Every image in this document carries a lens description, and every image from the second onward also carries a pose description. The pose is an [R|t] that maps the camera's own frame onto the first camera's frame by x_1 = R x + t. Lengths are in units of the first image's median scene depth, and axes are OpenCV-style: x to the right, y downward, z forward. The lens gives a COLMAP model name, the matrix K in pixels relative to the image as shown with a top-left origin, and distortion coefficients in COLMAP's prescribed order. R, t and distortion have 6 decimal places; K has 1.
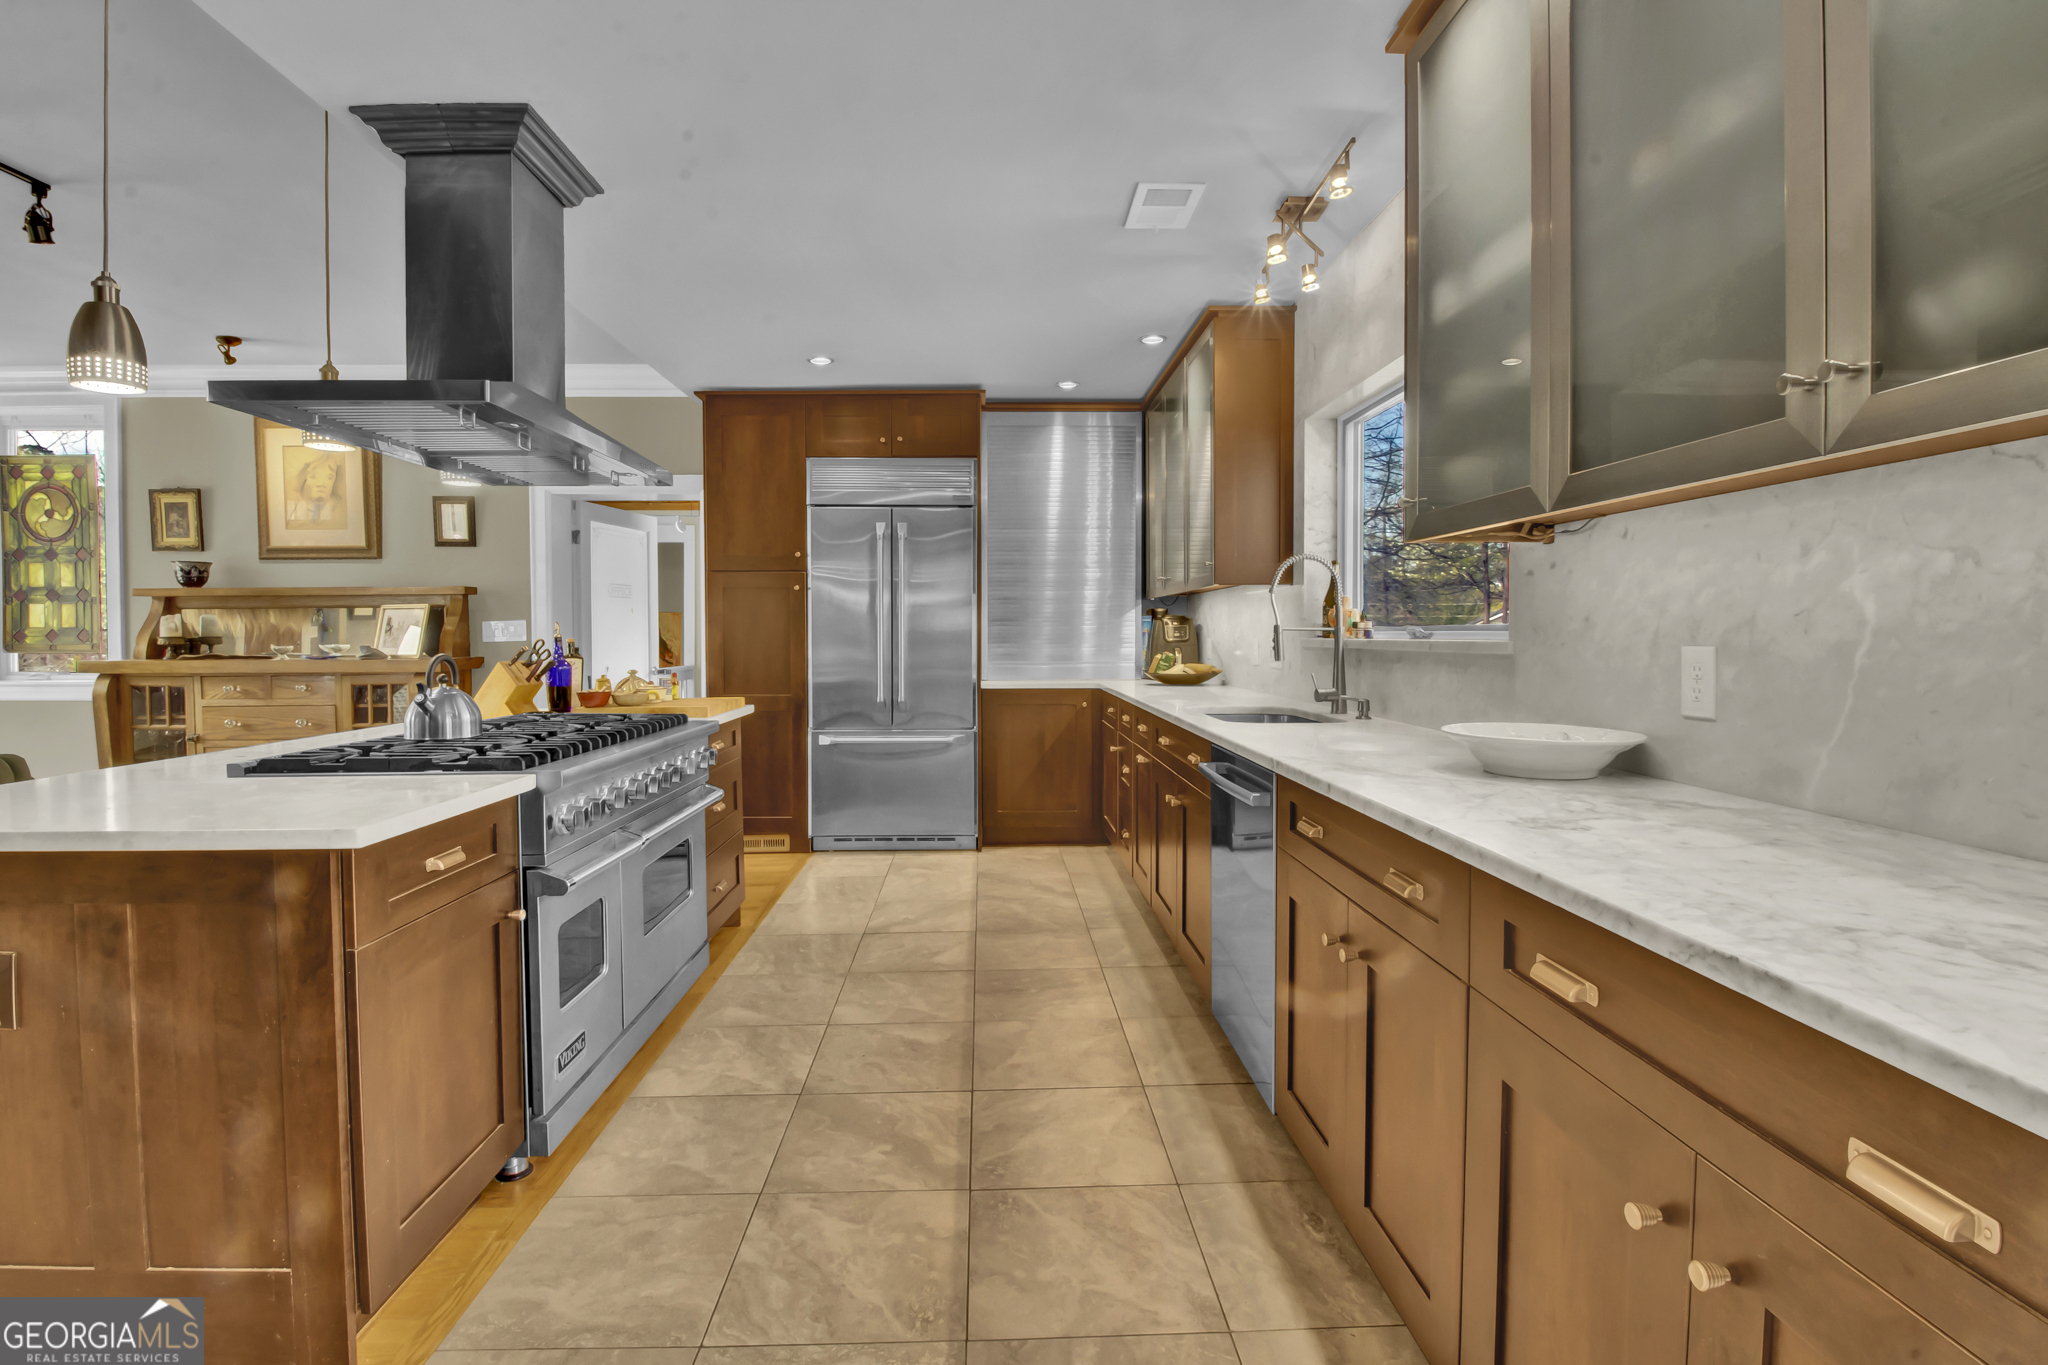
lens RADIAL K [[996.8, 0, 997.3], [0, 996.8, 649.0], [0, 0, 1]] dist [-0.000953, -0.011369]
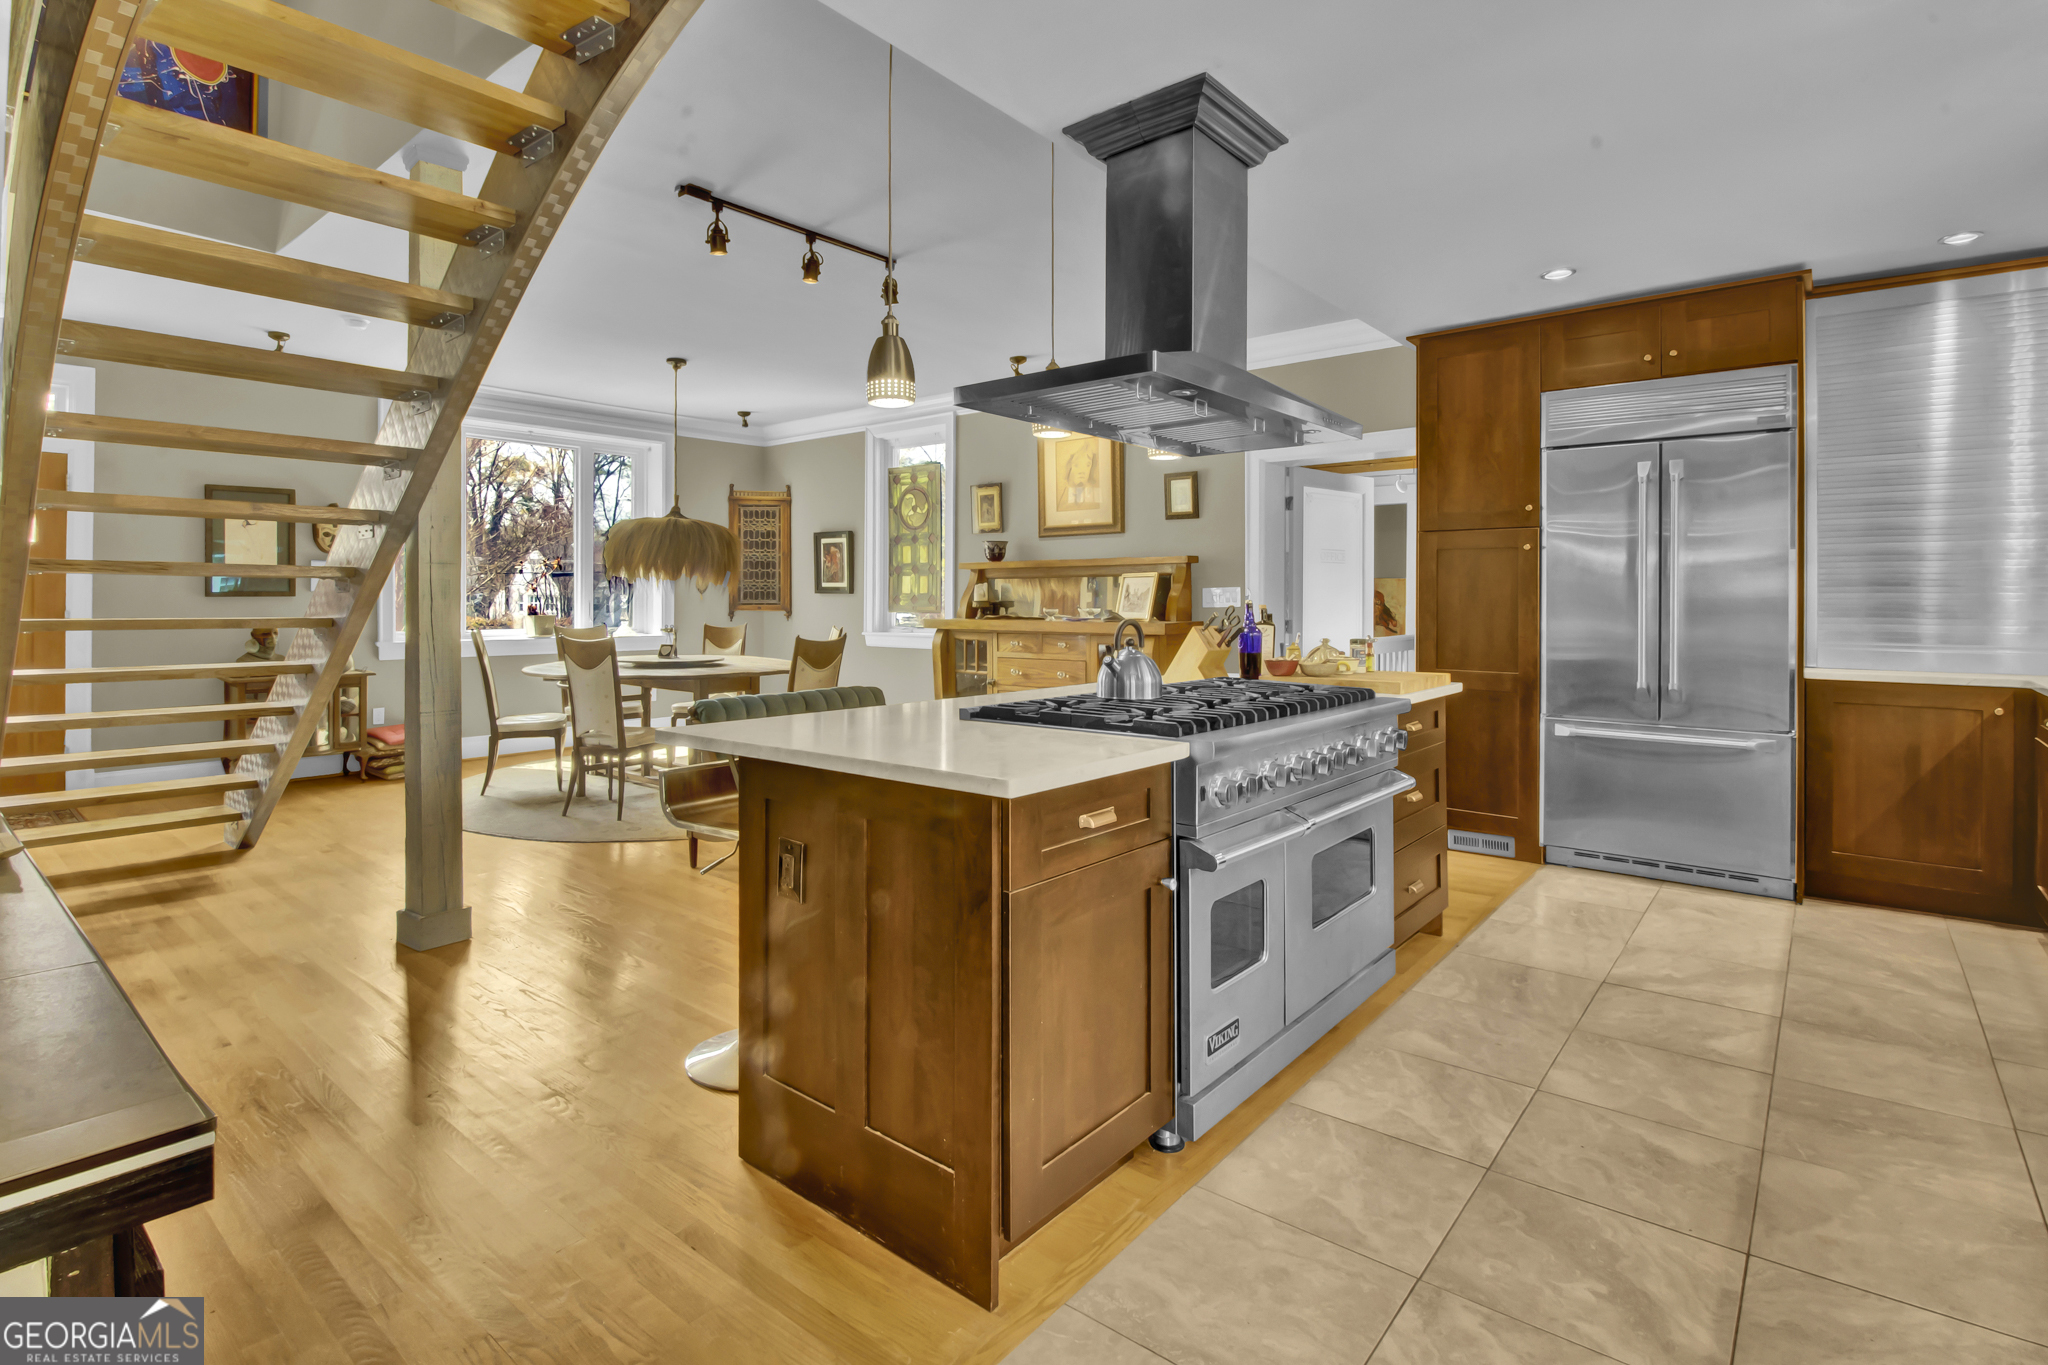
lens RADIAL K [[996.8, 0, 981.1], [0, 996.8, 596.0], [0, 0, 1]] dist [-0.000953, -0.011369]
pose [[0.745705, 0.002767, -0.666270, 0.023189], [-0.016256, 0.999769, -0.014042, -0.000949], [0.666077, 0.021302, 0.745578, 0.083183]]
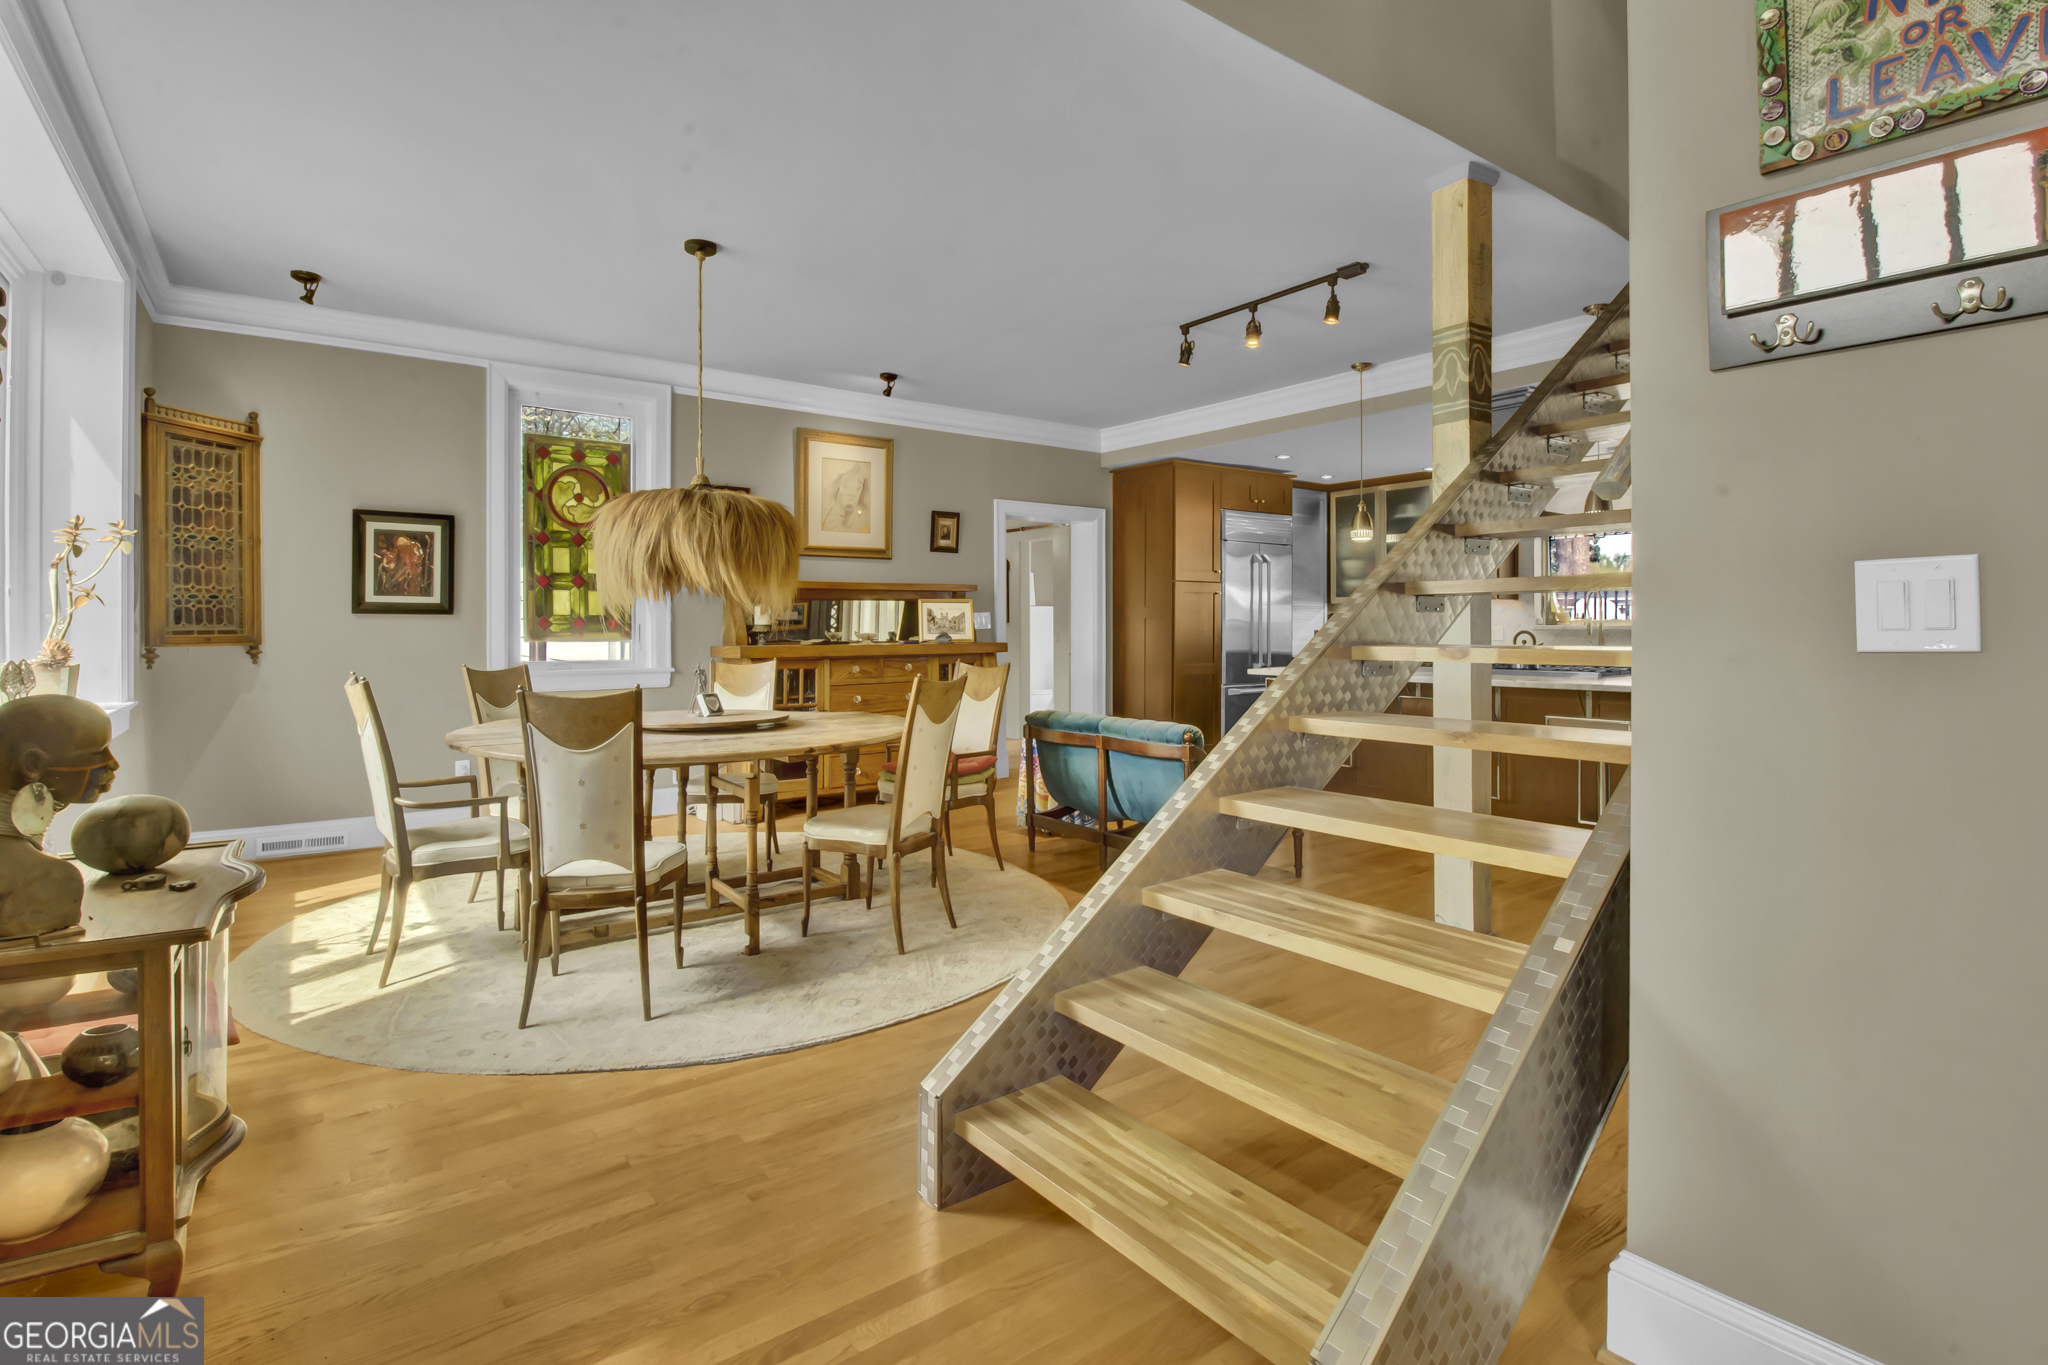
lens RADIAL K [[996.8, 0, 1053.7], [0, 996.8, 625.1], [0, 0, 1]] dist [-0.000953, -0.011369]
pose [[0.806516, 0.003562, 0.591202, -1.995907], [0.010544, 0.999736, -0.020408, 0.023010], [-0.591118, 0.022693, 0.806266, -0.118217]]
